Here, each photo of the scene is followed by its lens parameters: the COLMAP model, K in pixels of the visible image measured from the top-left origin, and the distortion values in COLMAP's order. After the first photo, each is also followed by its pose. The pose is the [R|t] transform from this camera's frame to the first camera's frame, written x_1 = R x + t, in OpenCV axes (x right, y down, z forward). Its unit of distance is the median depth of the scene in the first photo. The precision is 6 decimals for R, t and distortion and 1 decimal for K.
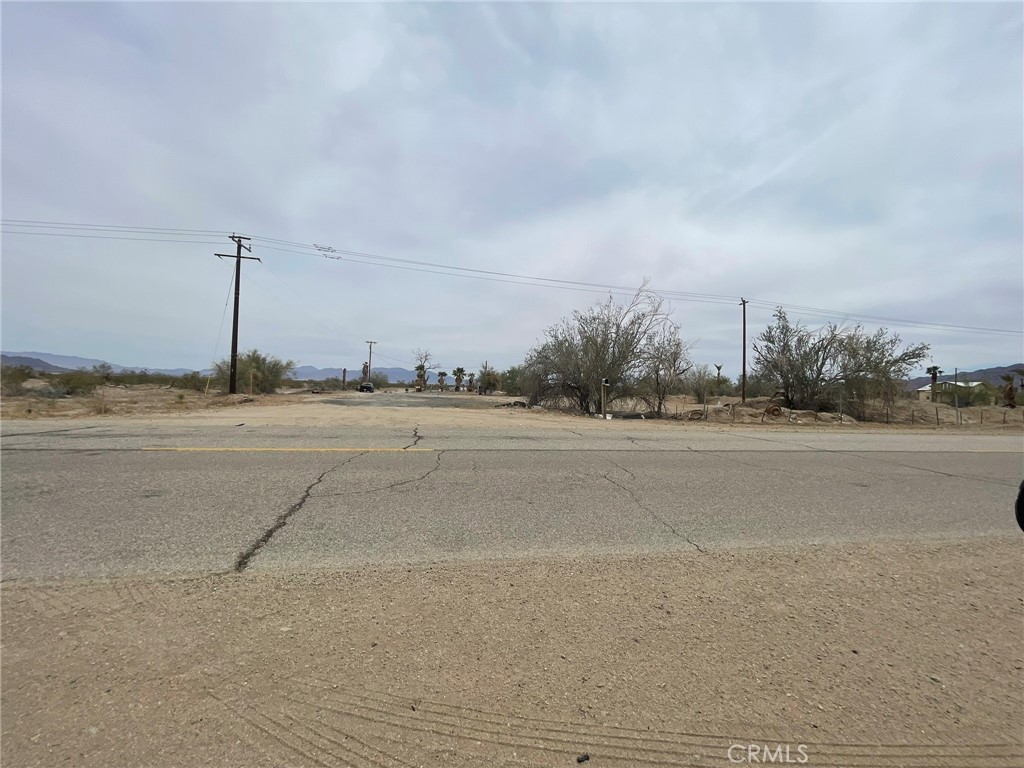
lens RADIAL K [[422.3, 0, 514.2], [0, 422.3, 379.4], [0, 0, 1]] dist [-0.001037, 0.000626]
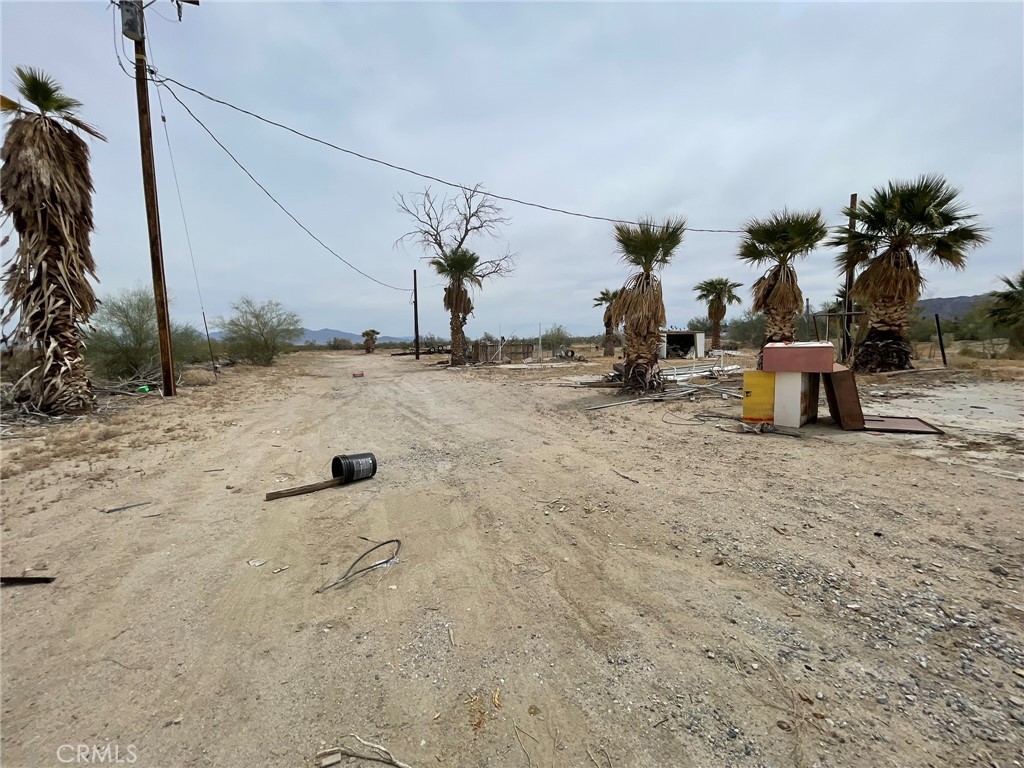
lens RADIAL K [[422.3, 0, 512.6], [0, 422.3, 377.0], [0, 0, 1]] dist [-0.001037, 0.000626]
pose [[0.979951, -0.066784, 0.187712, -0.239387], [0.047066, 0.993079, 0.107609, 0.009898], [-0.193599, -0.096616, 0.976312, 0.771787]]
